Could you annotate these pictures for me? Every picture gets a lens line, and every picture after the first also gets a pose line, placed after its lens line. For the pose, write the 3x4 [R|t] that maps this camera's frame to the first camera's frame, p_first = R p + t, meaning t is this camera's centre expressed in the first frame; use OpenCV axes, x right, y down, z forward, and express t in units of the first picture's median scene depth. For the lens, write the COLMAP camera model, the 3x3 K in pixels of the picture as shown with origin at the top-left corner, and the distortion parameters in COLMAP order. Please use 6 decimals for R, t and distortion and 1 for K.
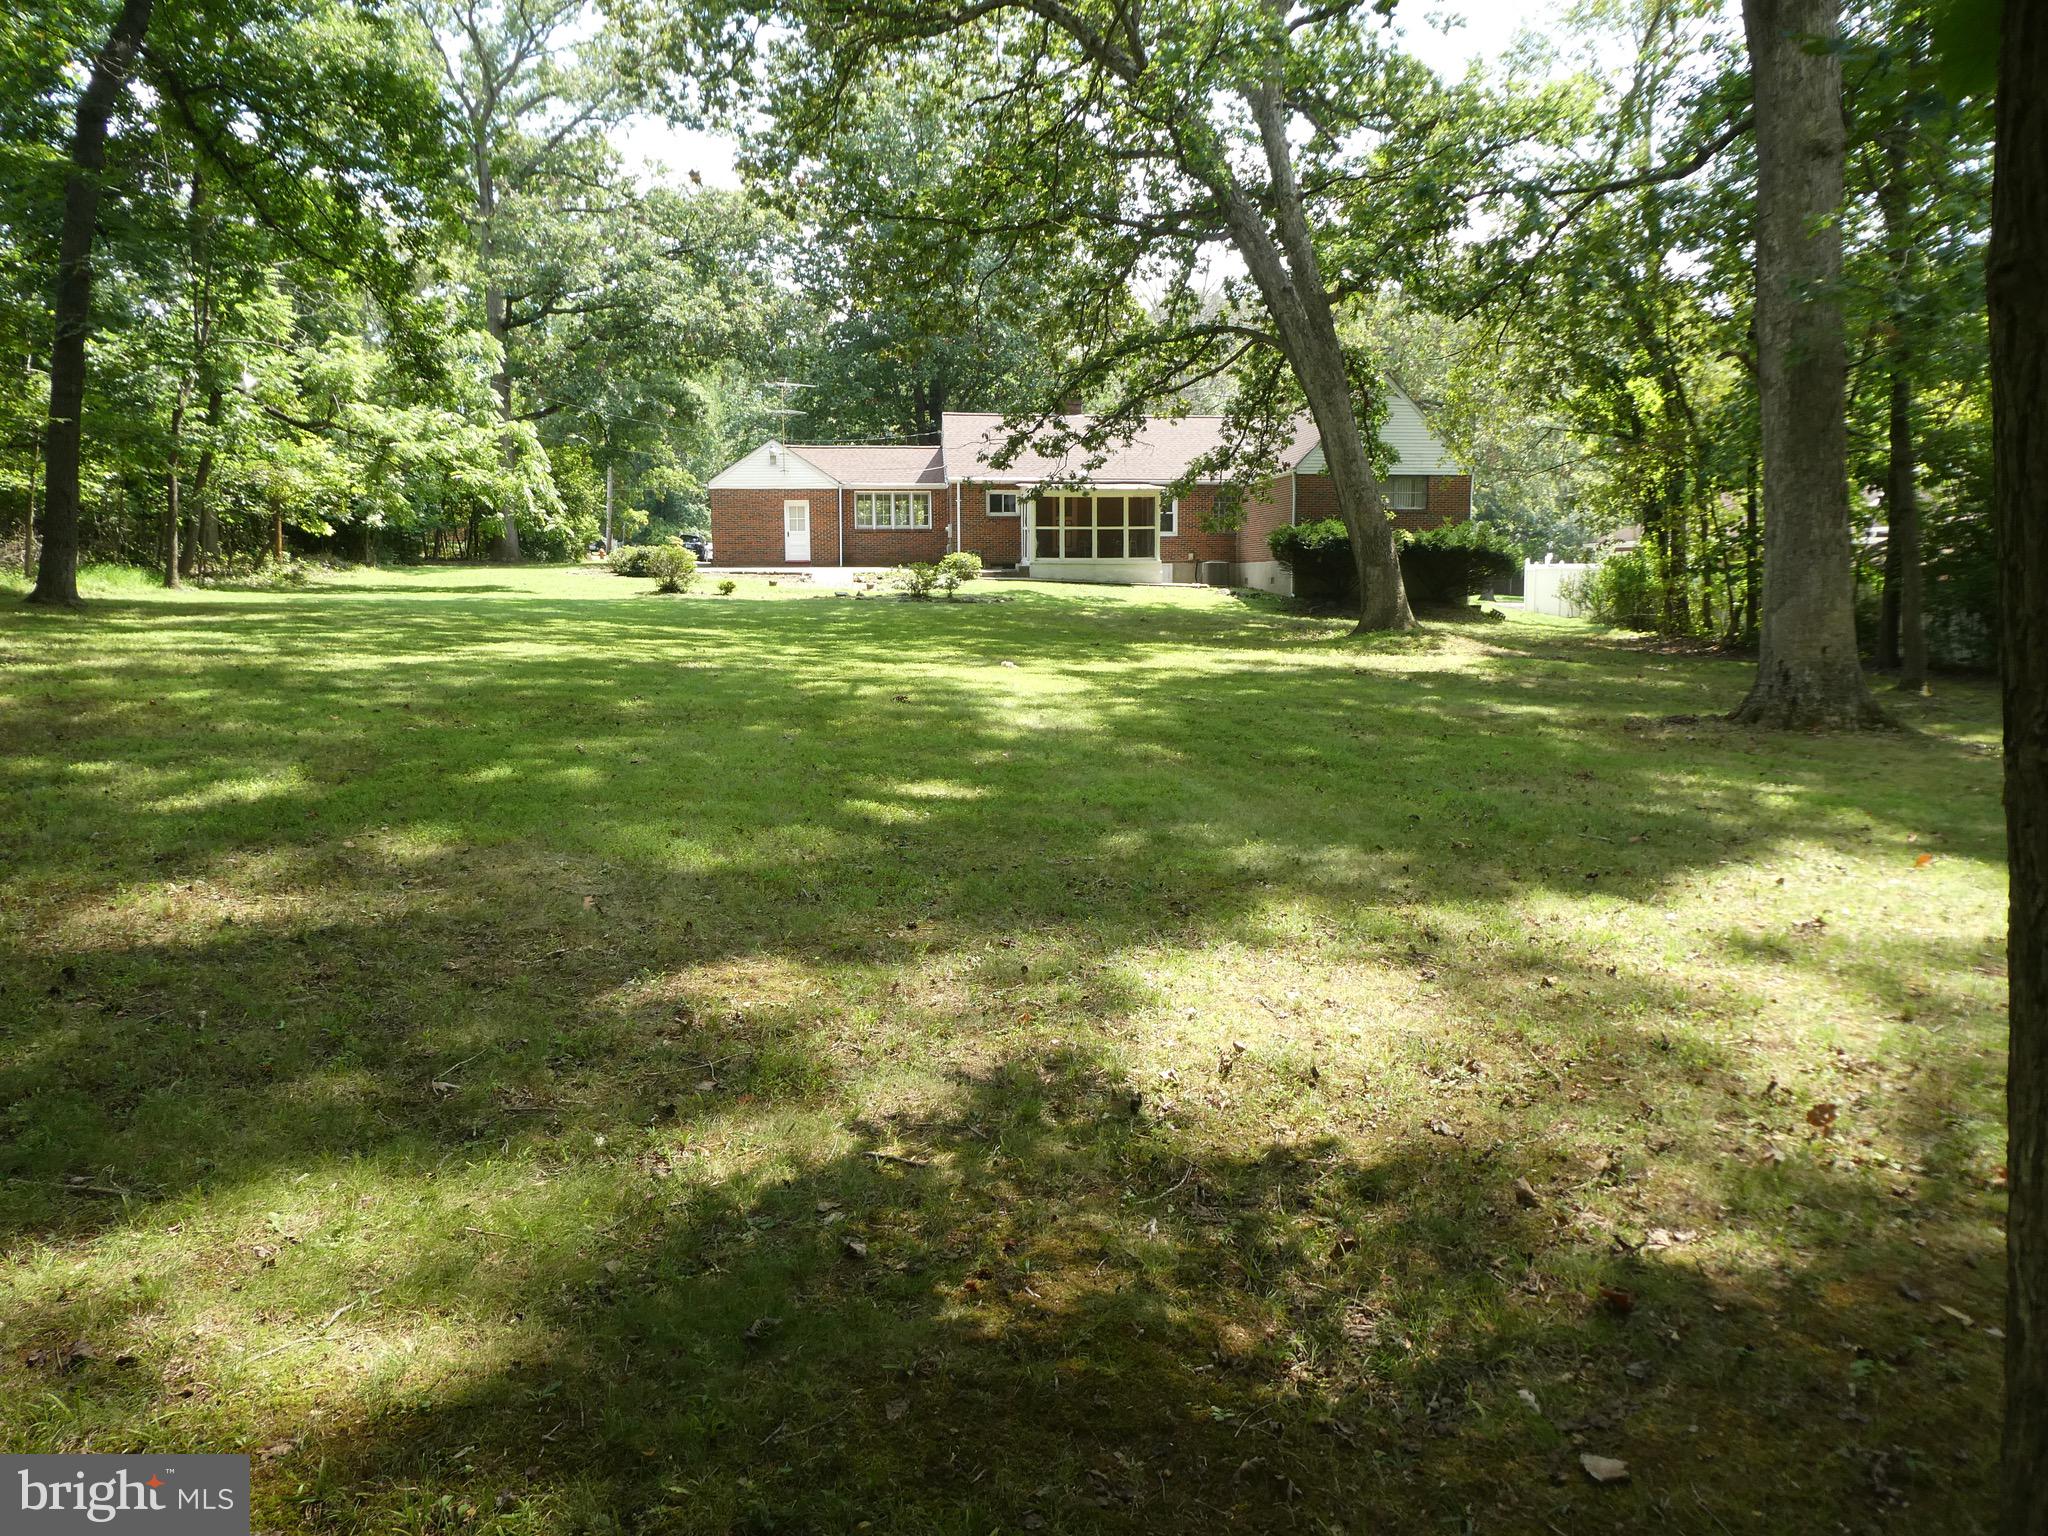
lens RADIAL K [[1421.3, 0, 1024.0], [0, 1421.3, 768.0], [0, 0, 1]] dist [0.004092, 0.001192]
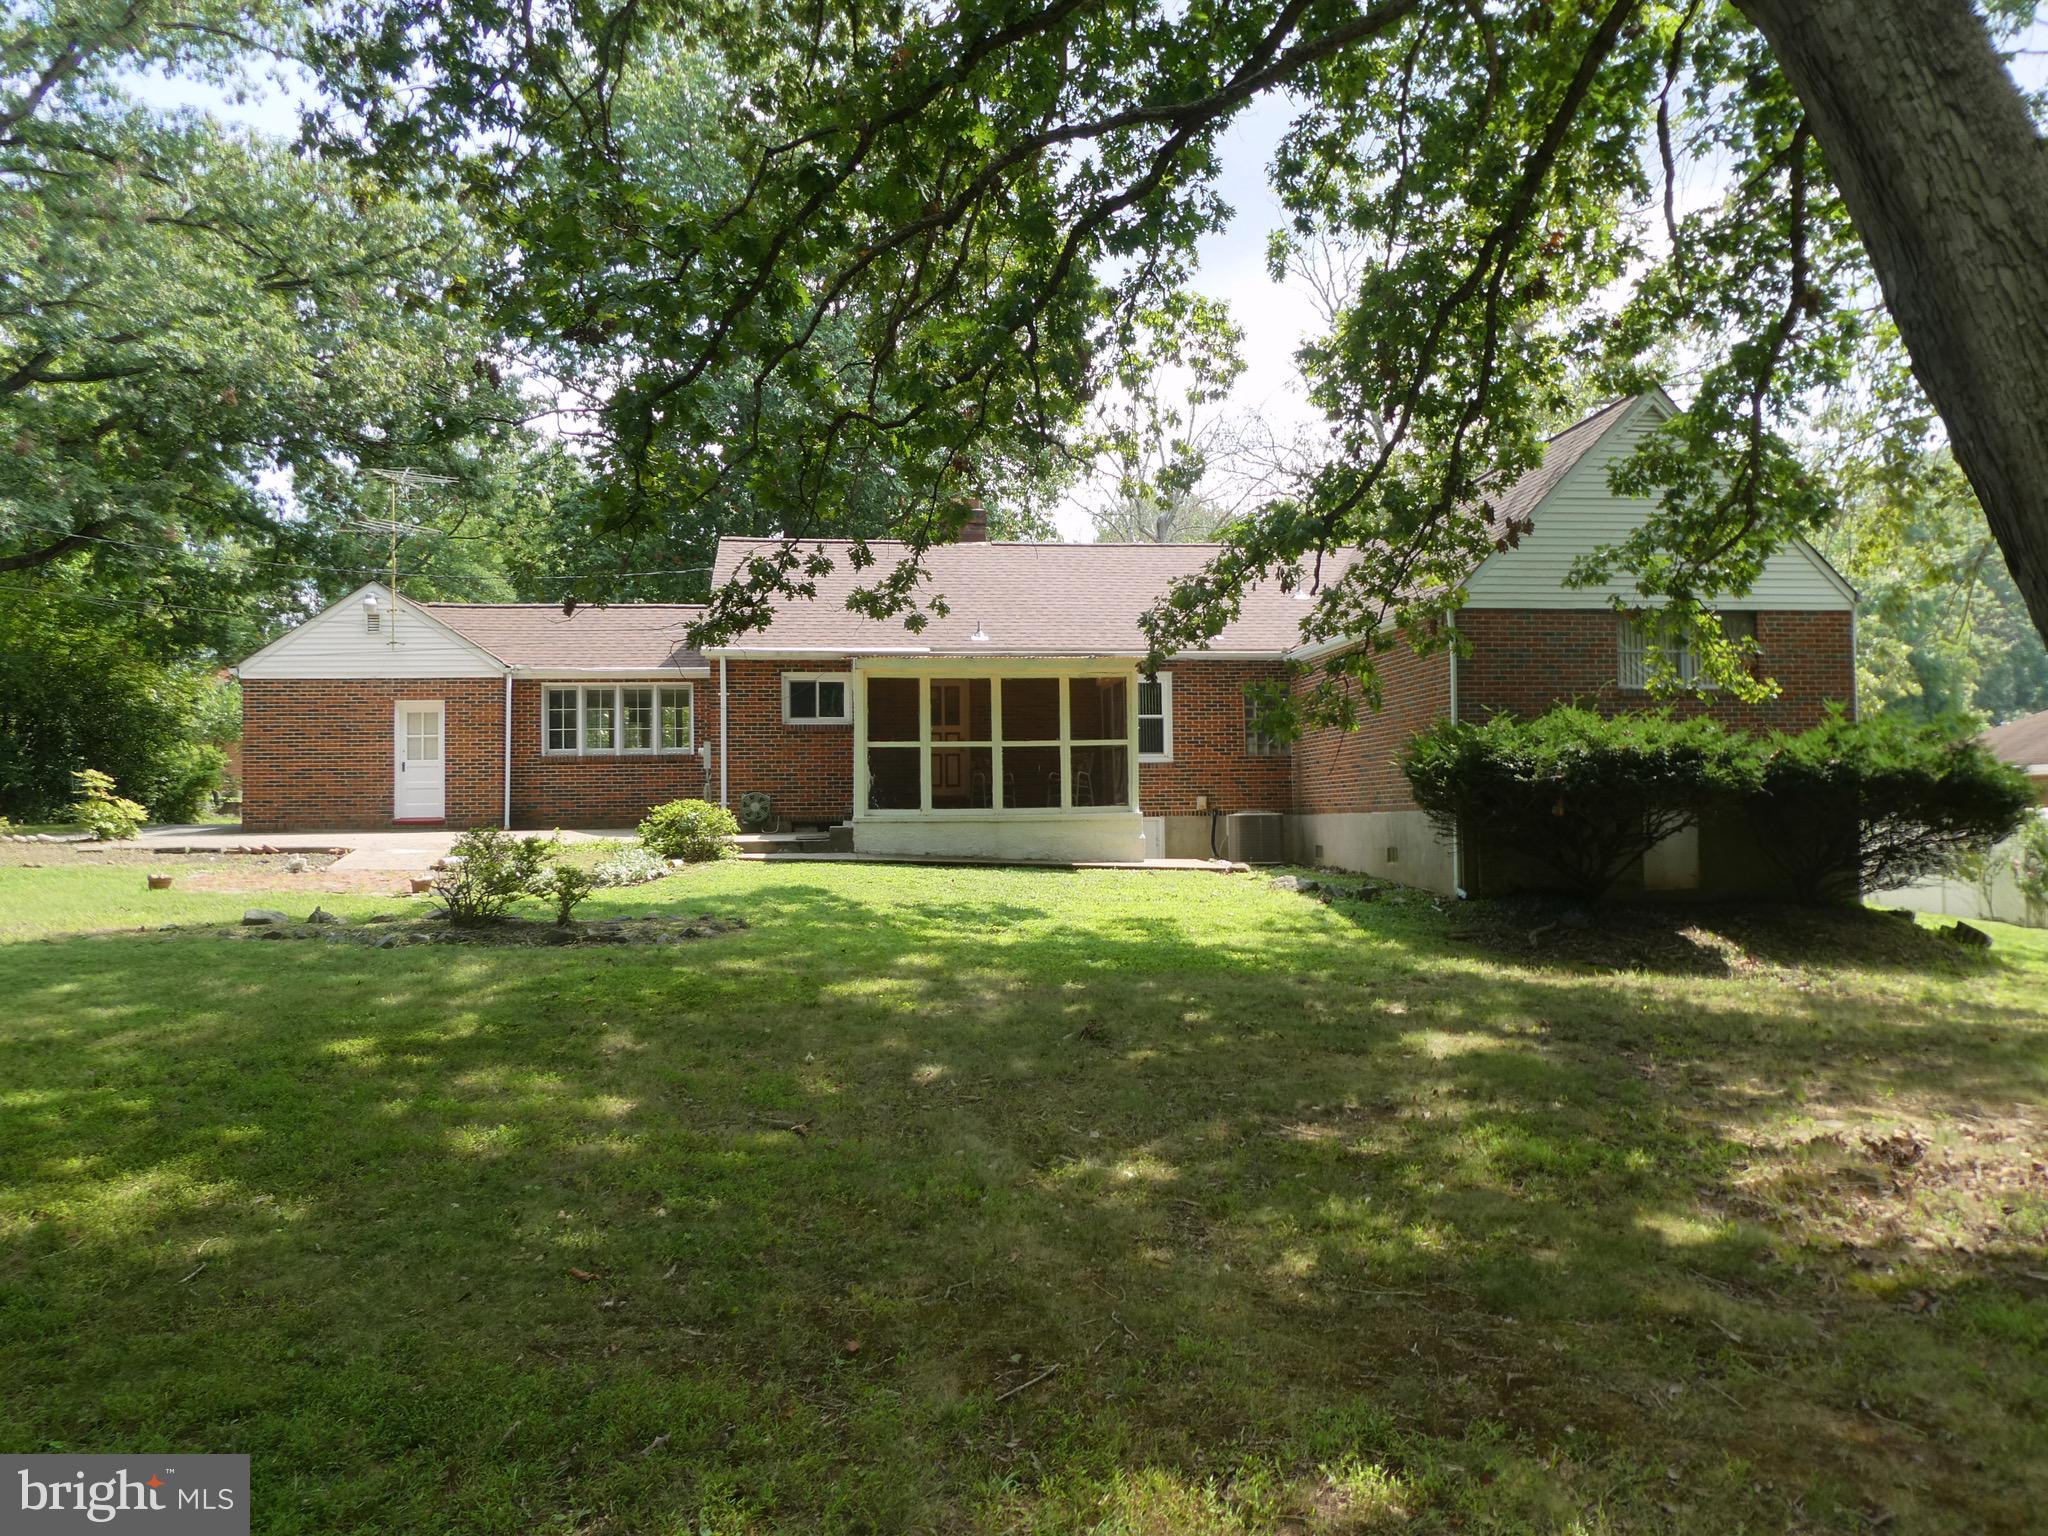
lens RADIAL K [[1421.3, 0, 1024.0], [0, 1421.3, 768.0], [0, 0, 1]] dist [0.004092, 0.001192]
pose [[0.999821, -0.009309, 0.016467, 0.049228], [0.011985, 0.985249, -0.170707, -0.079745], [-0.014635, 0.170873, 0.985184, 0.529471]]
